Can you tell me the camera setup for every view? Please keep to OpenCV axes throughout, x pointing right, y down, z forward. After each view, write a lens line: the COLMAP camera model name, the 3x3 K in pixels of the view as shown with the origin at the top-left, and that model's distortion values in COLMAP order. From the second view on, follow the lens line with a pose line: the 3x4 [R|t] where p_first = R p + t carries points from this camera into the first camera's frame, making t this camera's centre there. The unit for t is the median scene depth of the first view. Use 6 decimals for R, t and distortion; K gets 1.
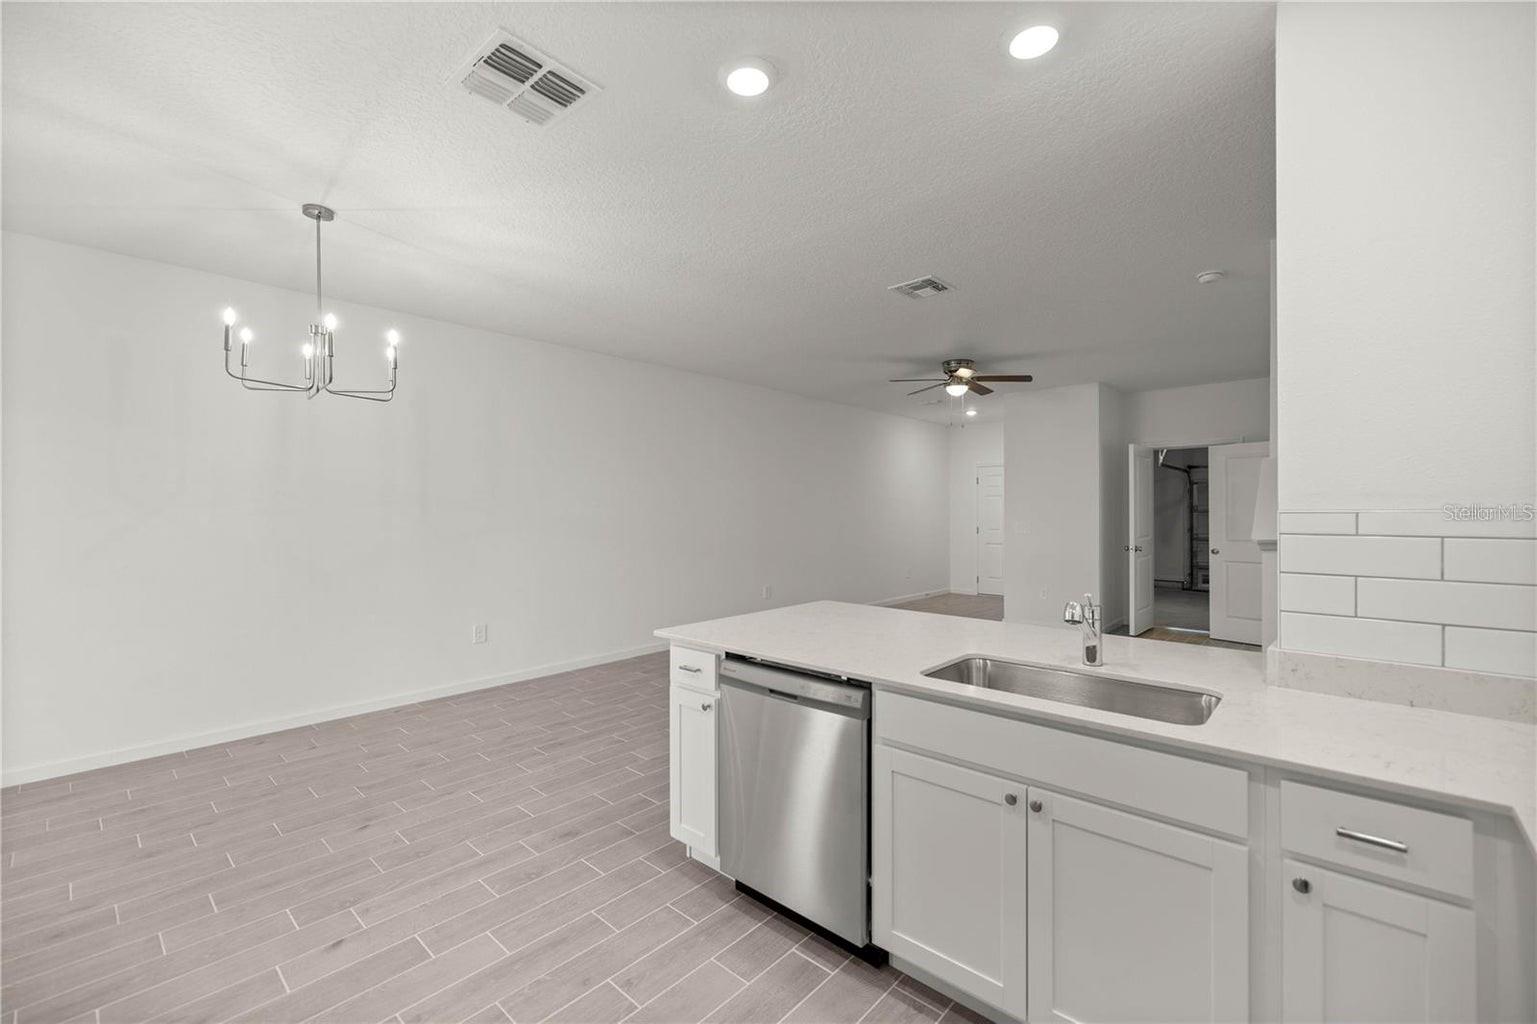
lens RADIAL K [[639.5, 0, 760.5], [0, 639.5, 512.2], [0, 0, 1]] dist [0.000433, 0.000147]
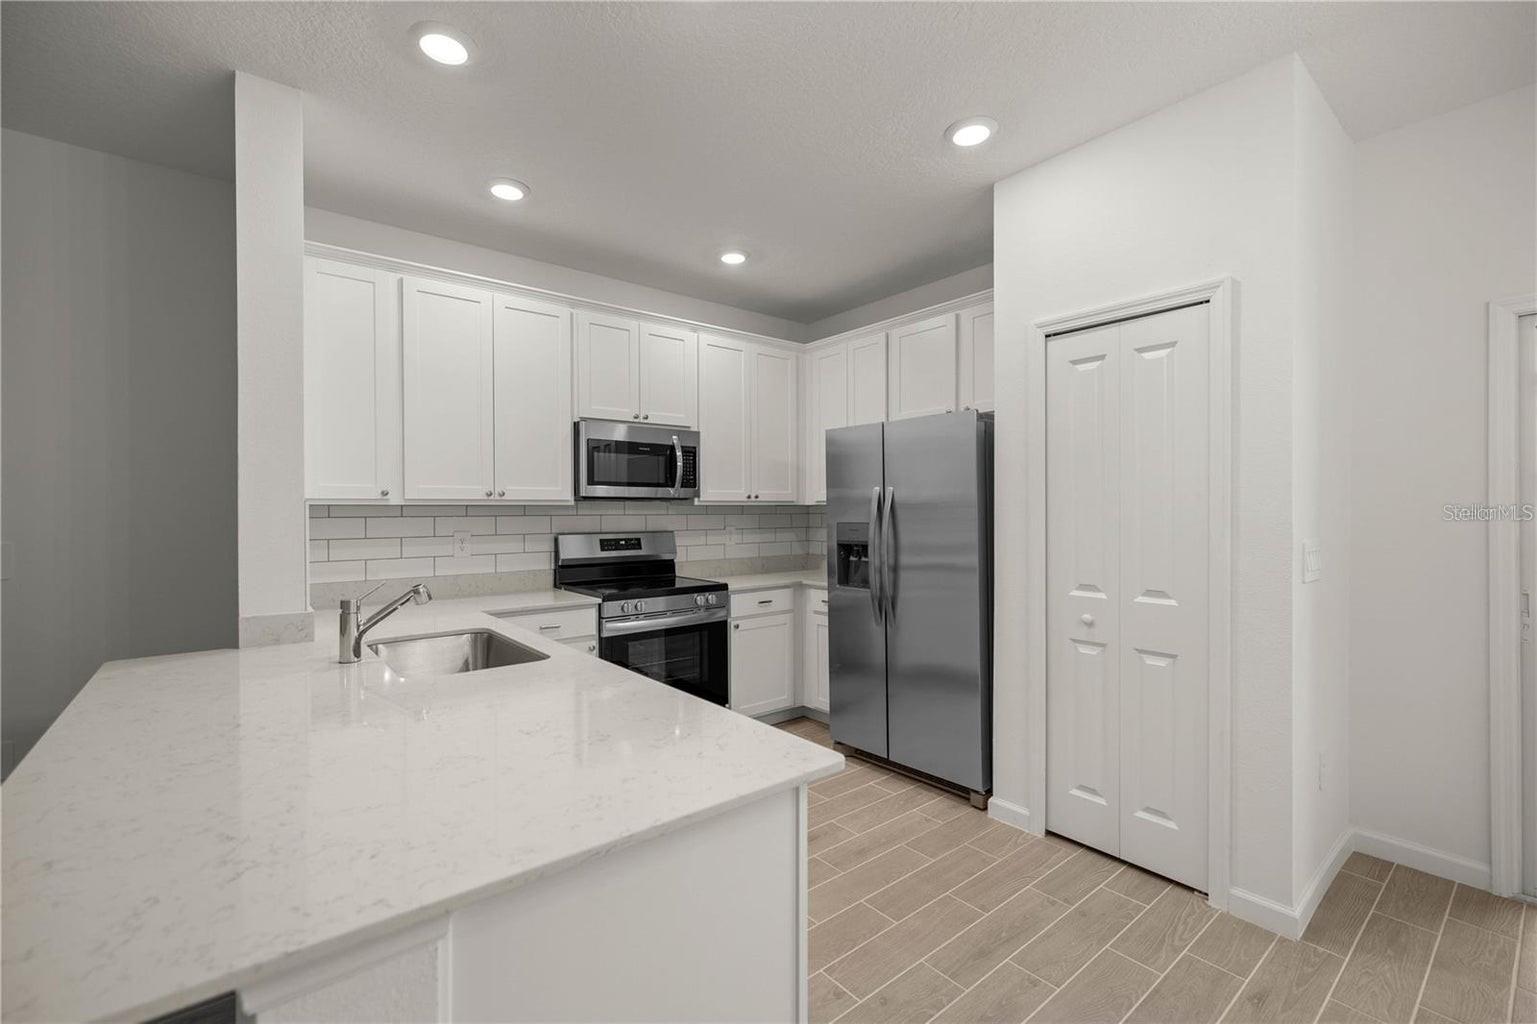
lens RADIAL K [[654.9, 0, 765.4], [0, 654.9, 515.1], [0, 0, 1]] dist [0.001567, 0.000286]
pose [[-0.988833, -0.001390, 0.149019, -0.158271], [-0.000041, 0.999959, 0.009053, 0.011310], [-0.149025, 0.008946, -0.988793, 1.277217]]
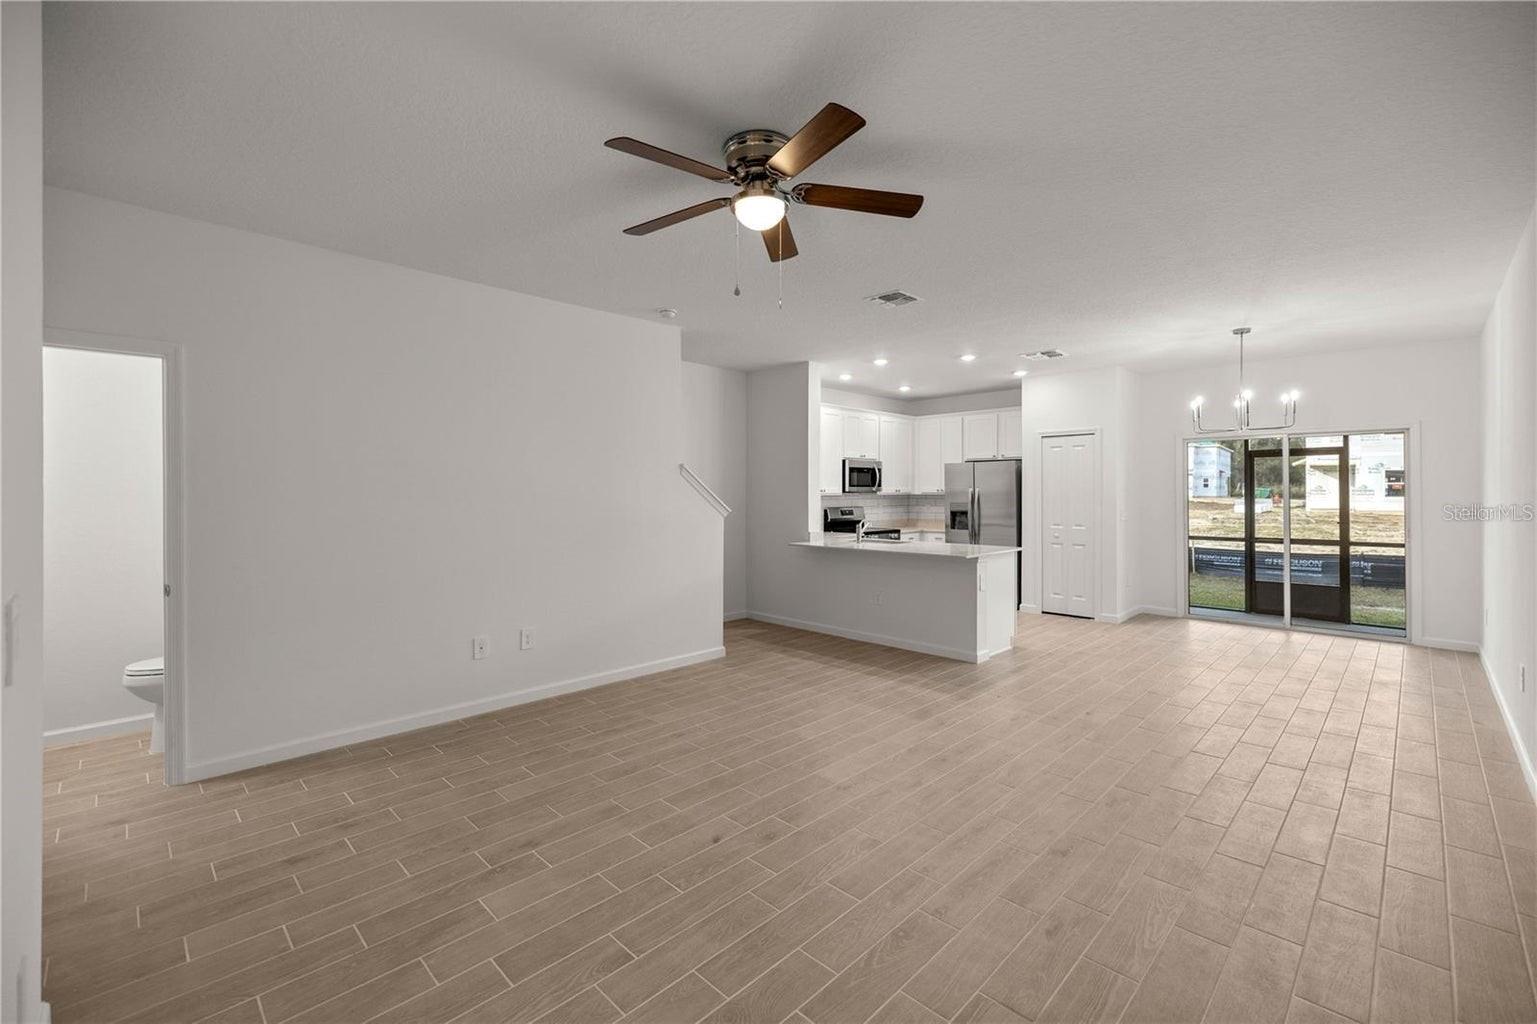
lens RADIAL K [[674.4, 0, 767.0], [0, 674.4, 493.1], [0, 0, 1]] dist [-0.001597, -0.000063]
pose [[-0.999696, -0.000662, 0.024664, 0.625134], [-0.000554, 0.999990, 0.004366, -0.018685], [-0.024667, 0.004351, -0.999686, 3.037097]]
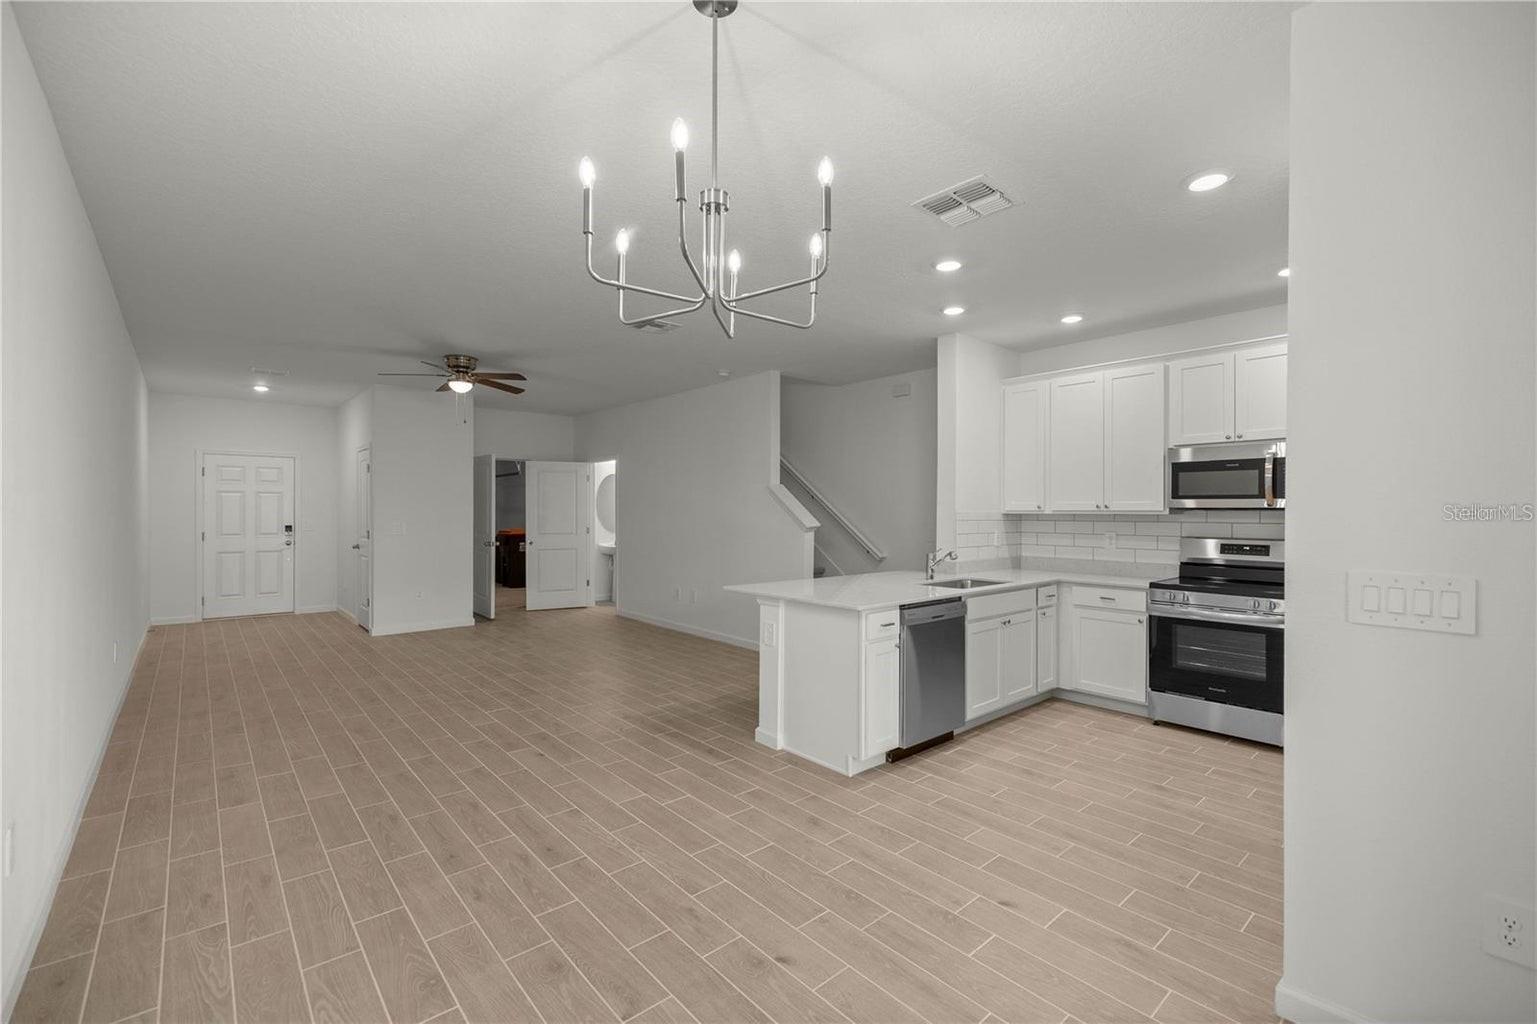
lens RADIAL K [[663.2, 0, 744.0], [0, 663.2, 510.9], [0, 0, 1]] dist [0.000230, 0.000054]
pose [[0.133390, -0.004616, 0.991053, -1.327119], [0.001757, 0.999989, 0.004421, -0.013604], [-0.991062, 0.001151, 0.133397, 0.920131]]
